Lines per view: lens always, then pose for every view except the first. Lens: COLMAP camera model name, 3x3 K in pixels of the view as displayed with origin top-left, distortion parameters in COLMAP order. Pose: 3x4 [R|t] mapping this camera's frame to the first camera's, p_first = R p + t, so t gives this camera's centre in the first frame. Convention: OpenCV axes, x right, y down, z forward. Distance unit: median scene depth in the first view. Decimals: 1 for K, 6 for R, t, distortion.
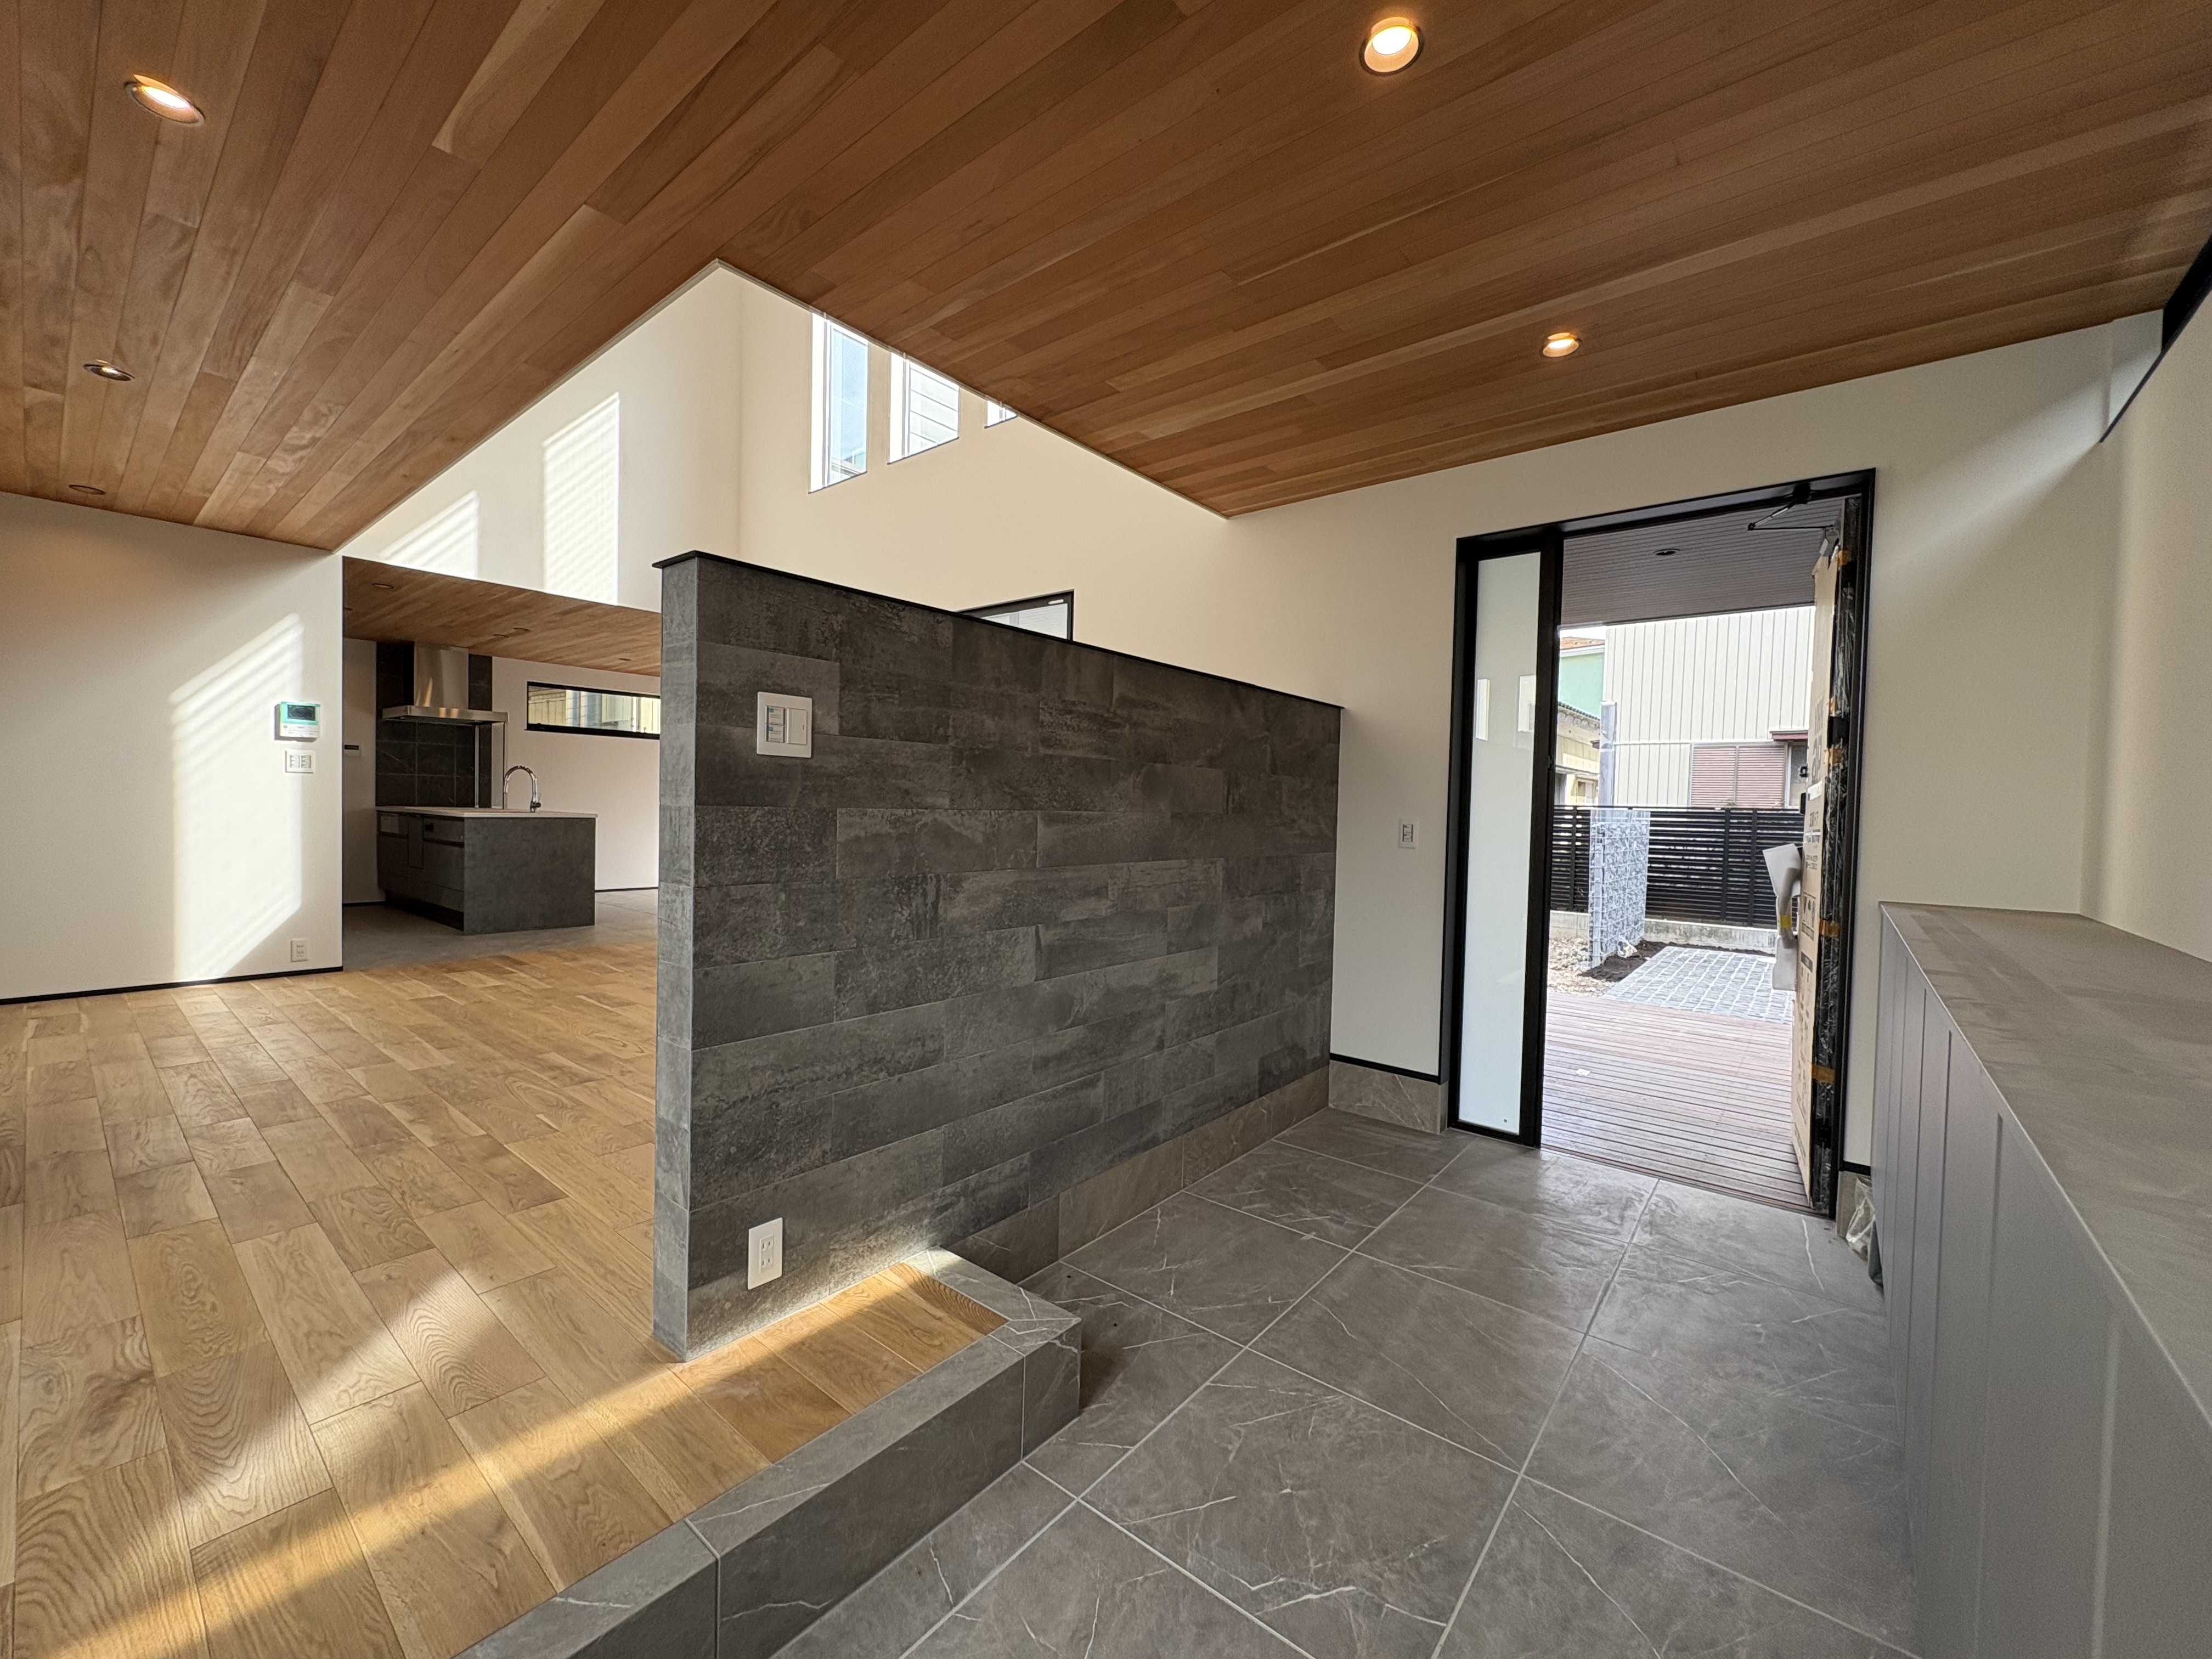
lens RADIAL K [[878.0, 0, 1106.0], [0, 878.0, 829.5], [0, 0, 1]] dist [-0.001519, 0.000197]
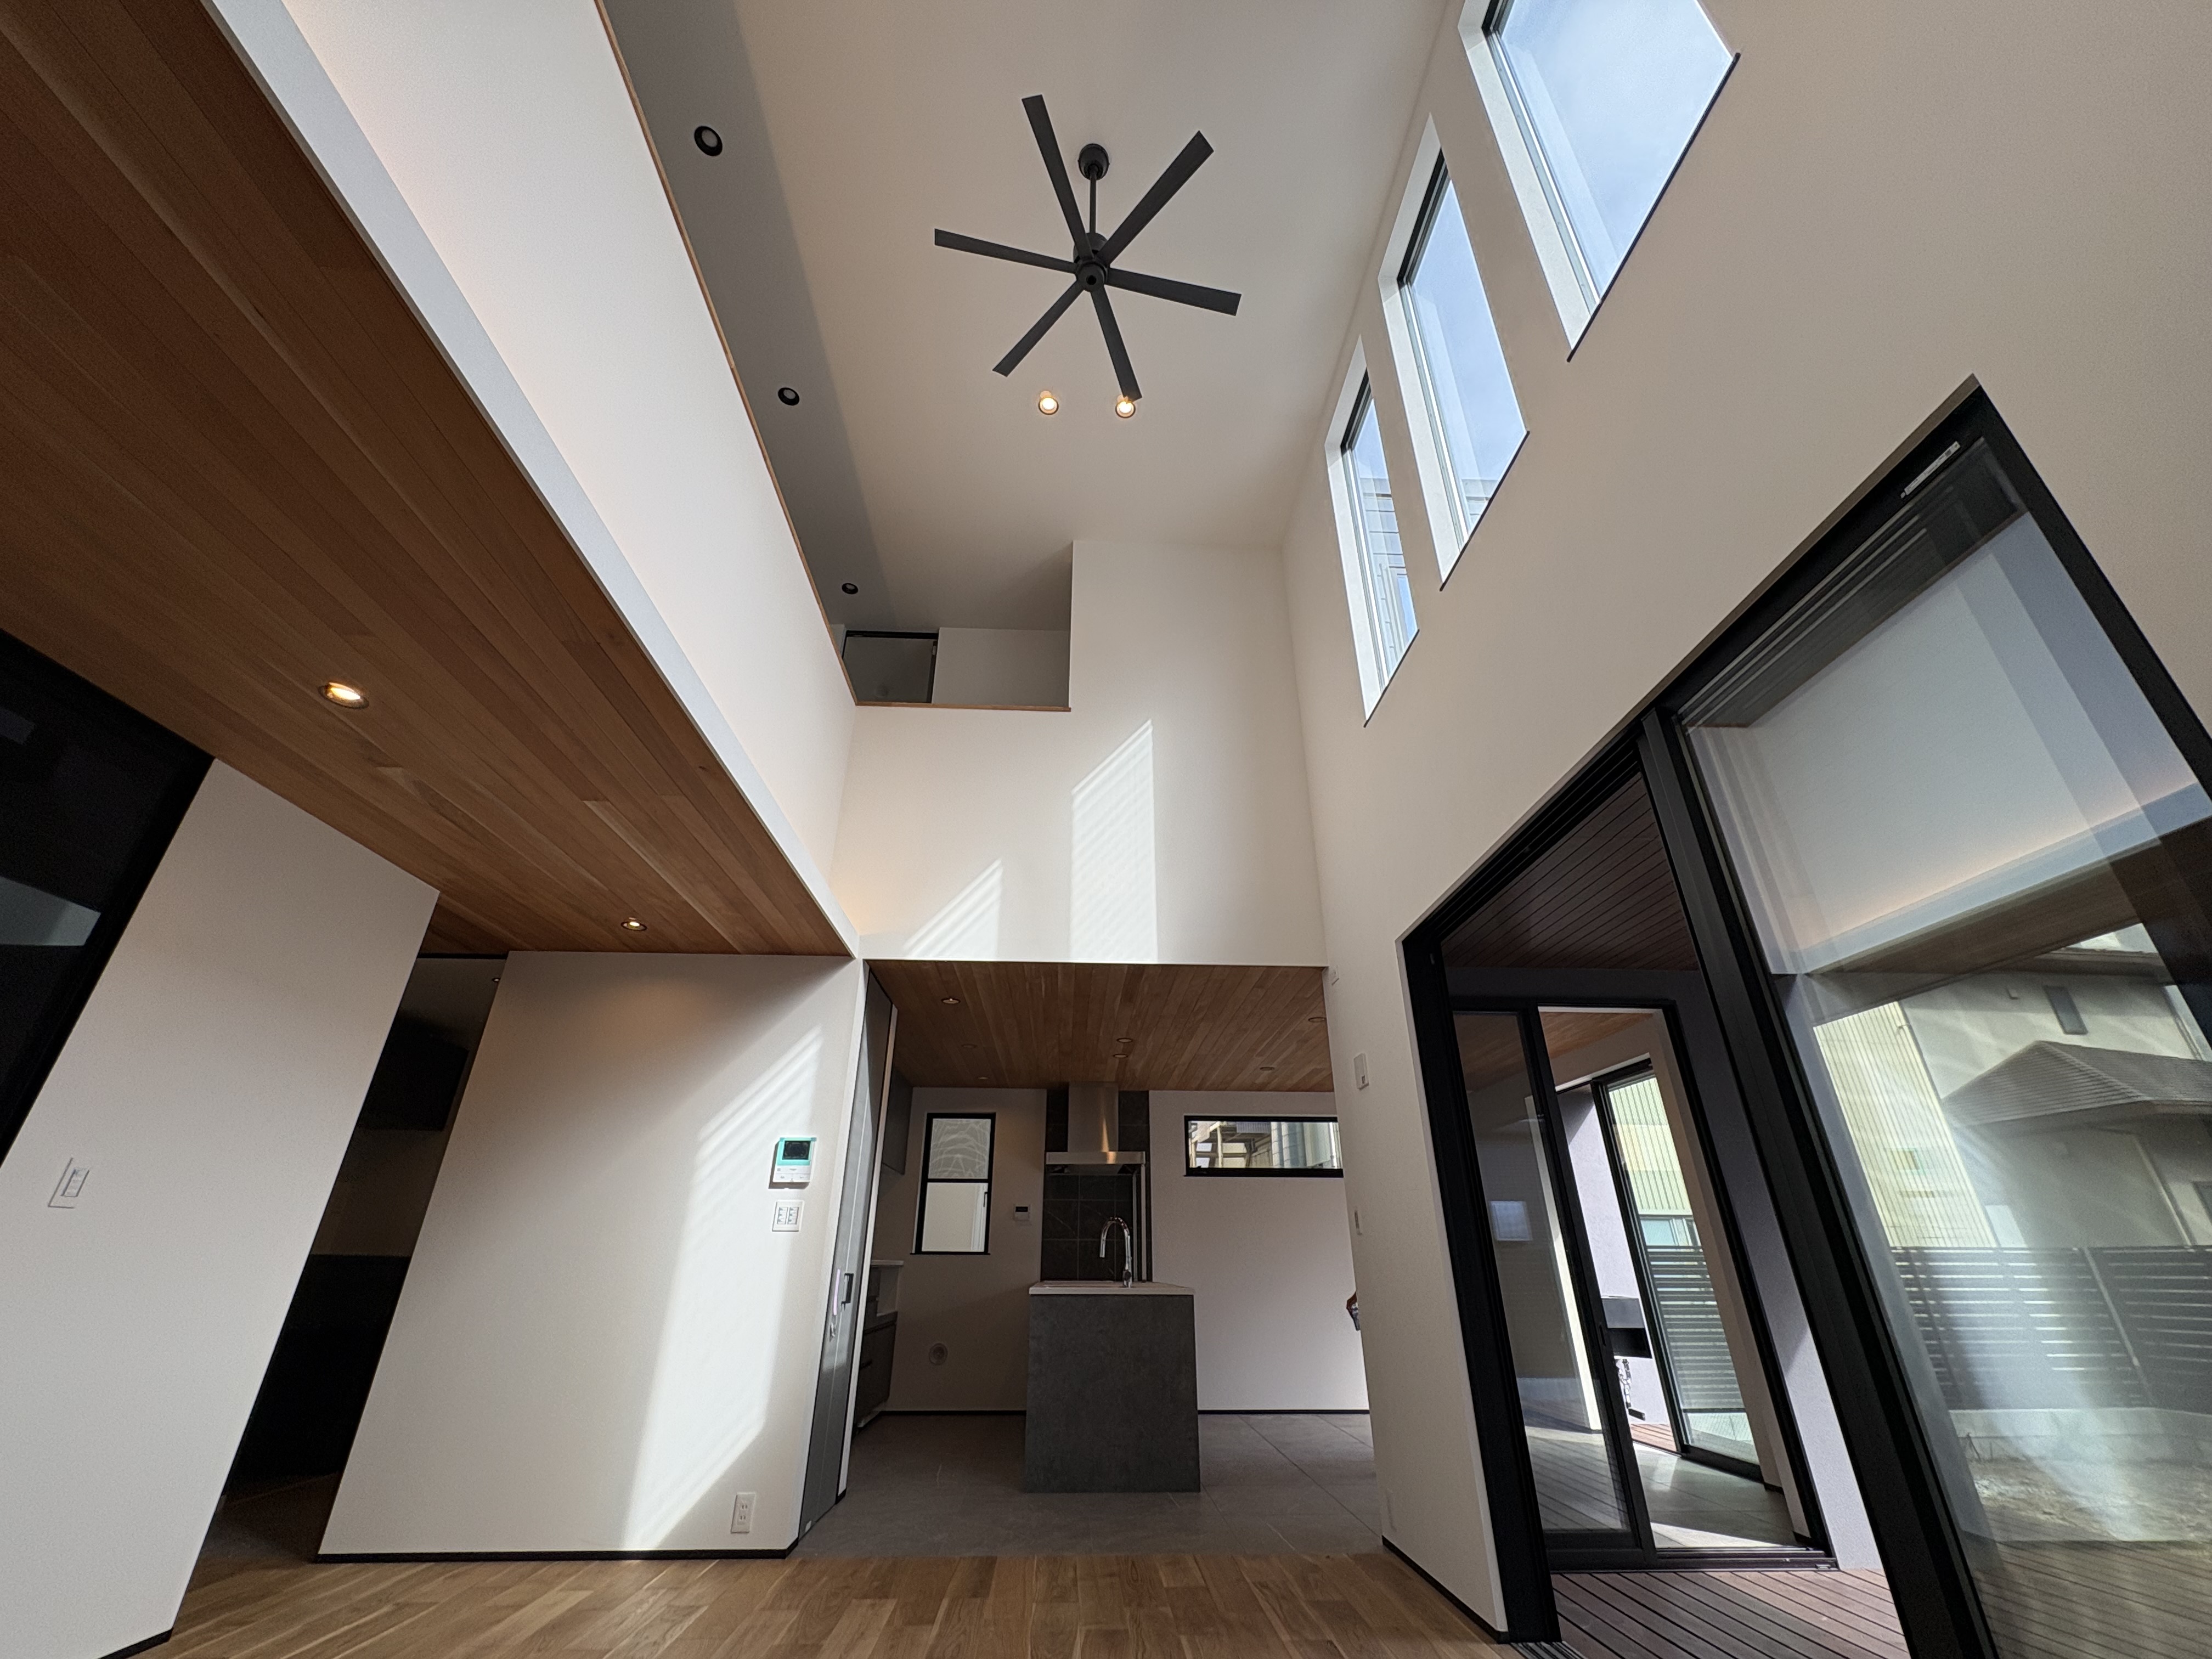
lens RADIAL K [[878.0, 0, 1106.0], [0, 878.0, 829.5], [0, 0, 1]] dist [-0.001519, 0.000197]
pose [[0.679597, -0.342061, -0.648955, -0.085503], [-0.006010, 0.882008, -0.471197, -0.012460], [0.733561, 0.324124, 0.597354, 0.532936]]
